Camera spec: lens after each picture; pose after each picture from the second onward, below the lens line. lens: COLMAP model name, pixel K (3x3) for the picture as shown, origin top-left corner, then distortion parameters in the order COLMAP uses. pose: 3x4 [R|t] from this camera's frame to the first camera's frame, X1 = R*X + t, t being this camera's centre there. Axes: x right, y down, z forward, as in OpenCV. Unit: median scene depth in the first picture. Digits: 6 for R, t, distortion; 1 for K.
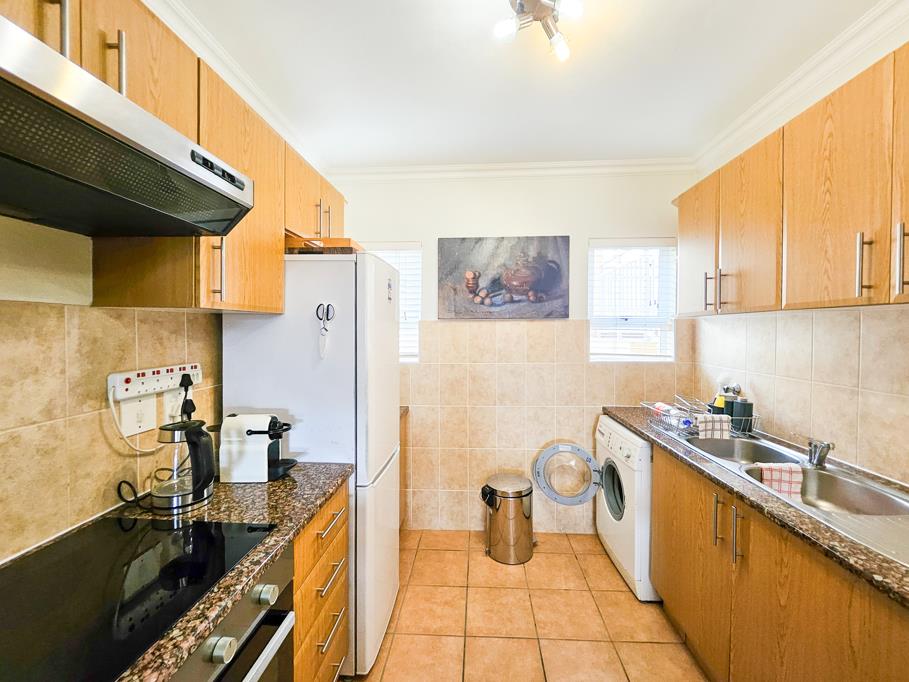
lens RADIAL K [[371.7, 0, 456.1], [0, 371.7, 336.8], [0, 0, 1]] dist [0.000060, 0.000037]
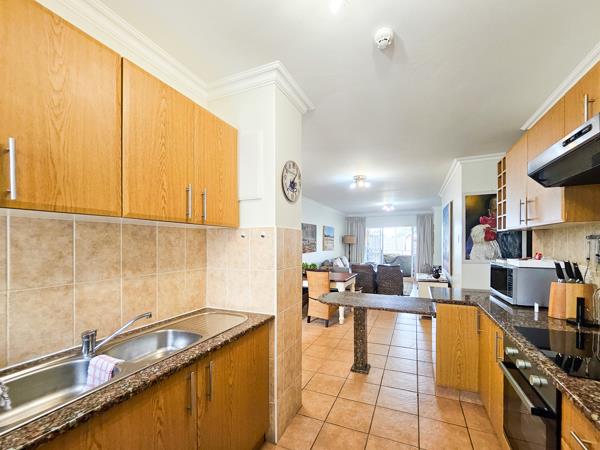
lens RADIAL K [[249.2, 0, 312.4], [0, 249.2, 245.7], [0, 0, 1]] dist [0.000207, -0.000063]
pose [[-0.945452, 0.000244, 0.325762, 0.068248], [0.009739, 0.999574, 0.027517, 0.000278], [-0.325616, 0.029188, -0.945051, 1.426364]]
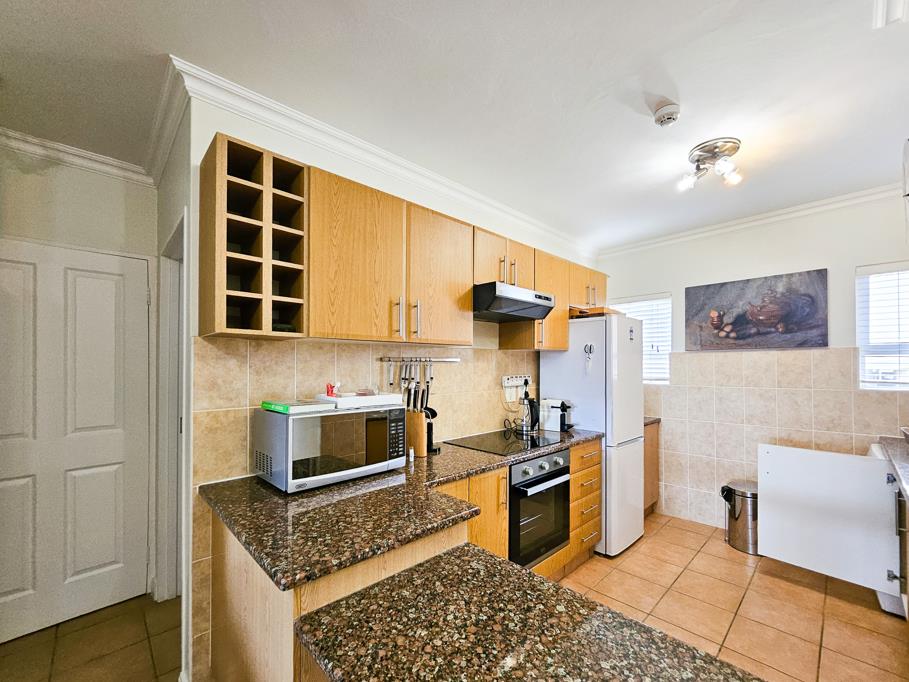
lens RADIAL K [[374.2, 0, 453.1], [0, 374.2, 363.1], [0, 0, 1]] dist [-0.000142, 0.000015]
pose [[0.728825, -0.006657, -0.684667, 0.390219], [-0.011066, 0.999708, -0.021500, 0.047010], [0.684610, 0.023247, 0.728539, -0.746808]]
